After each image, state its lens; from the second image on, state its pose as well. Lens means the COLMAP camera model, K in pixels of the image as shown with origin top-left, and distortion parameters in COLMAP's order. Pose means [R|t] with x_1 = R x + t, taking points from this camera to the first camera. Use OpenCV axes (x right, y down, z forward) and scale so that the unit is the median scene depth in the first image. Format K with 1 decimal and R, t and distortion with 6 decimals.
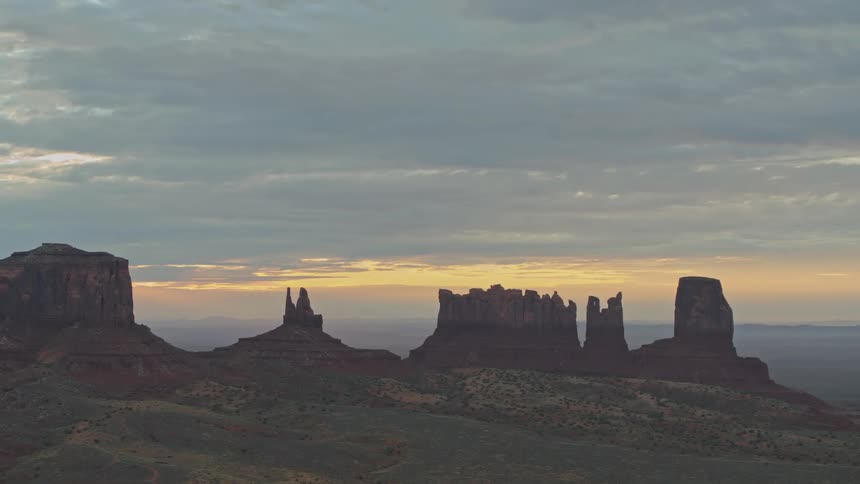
lens RADIAL K [[1367.5, 0, 430.0], [0, 1367.5, 242.0], [0, 0, 1]] dist [-0.036691, -0.095863]
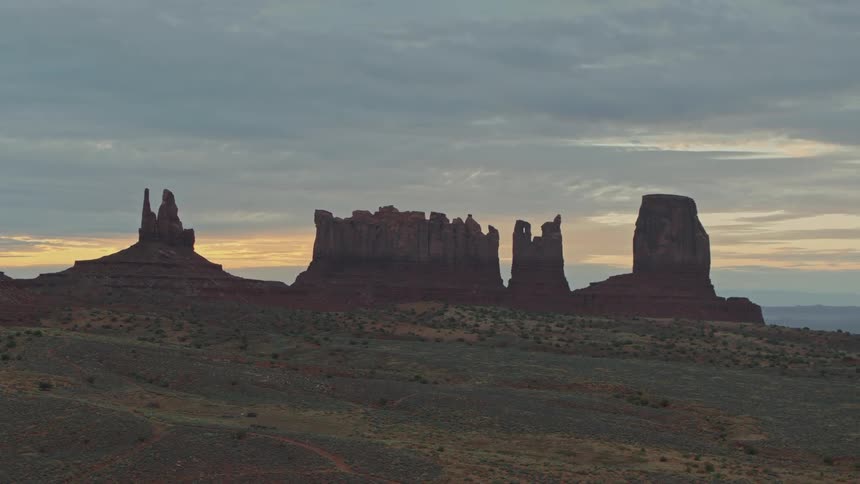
lens RADIAL K [[1367.5, 0, 430.0], [0, 1367.5, 242.0], [0, 0, 1]] dist [-0.036691, -0.095863]
pose [[0.973657, 0.014705, 0.227544, -0.112075], [-0.017760, 0.999777, 0.011385, 0.046209], [-0.227326, -0.015126, 0.973701, 0.274171]]
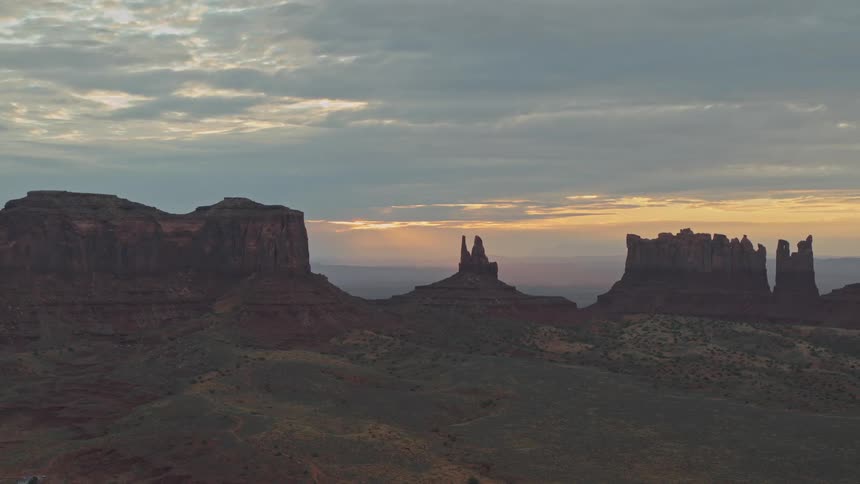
lens RADIAL K [[1367.5, 0, 430.0], [0, 1367.5, 242.0], [0, 0, 1]] dist [-0.036691, -0.095863]
pose [[0.980604, -0.011286, -0.195673, 0.066134], [0.020224, 0.998838, 0.043741, -0.006701], [0.194952, -0.046849, 0.979693, -0.002485]]
